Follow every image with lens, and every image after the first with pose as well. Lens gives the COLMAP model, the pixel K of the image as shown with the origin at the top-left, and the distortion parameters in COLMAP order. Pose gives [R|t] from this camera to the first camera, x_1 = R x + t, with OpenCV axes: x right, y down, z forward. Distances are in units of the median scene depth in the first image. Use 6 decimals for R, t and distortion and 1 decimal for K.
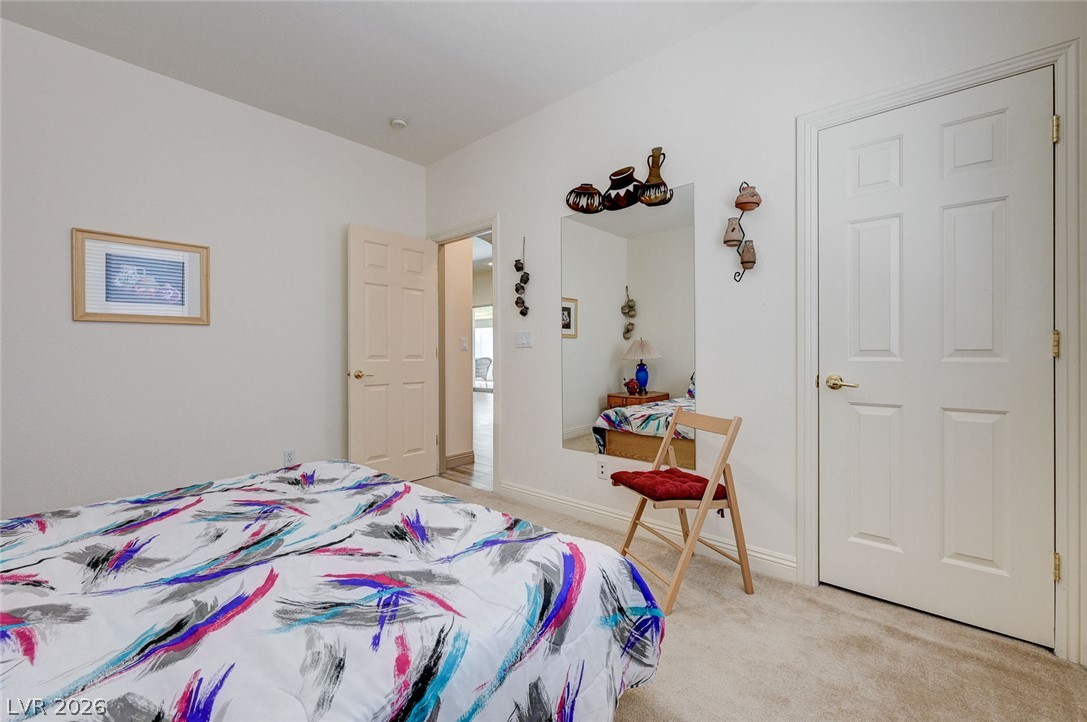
lens RADIAL K [[454.0, 0, 545.1], [0, 454.0, 361.8], [0, 0, 1]] dist [0.000318, -0.001167]
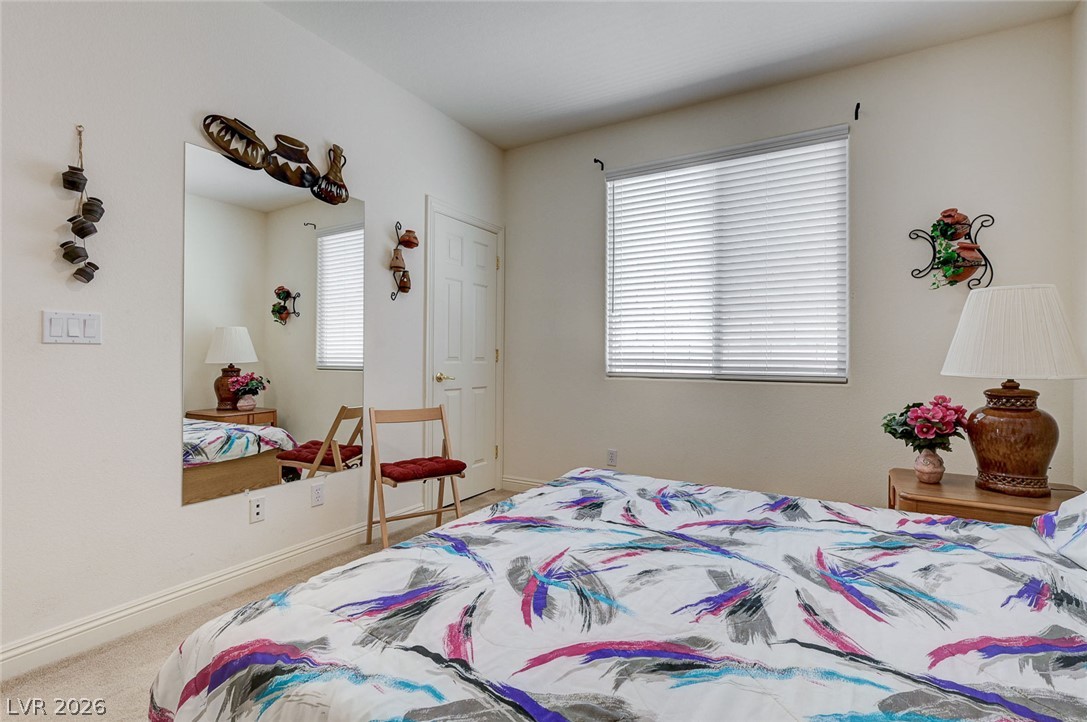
lens RADIAL K [[529.6, 0, 539.6], [0, 529.6, 364.0], [0, 0, 1]] dist [-0.001430, -0.000160]
pose [[-0.201729, -0.006144, 0.979422, -1.095948], [0.009874, 0.999917, 0.008307, -0.010485], [-0.979392, 0.011347, -0.201652, 0.926760]]
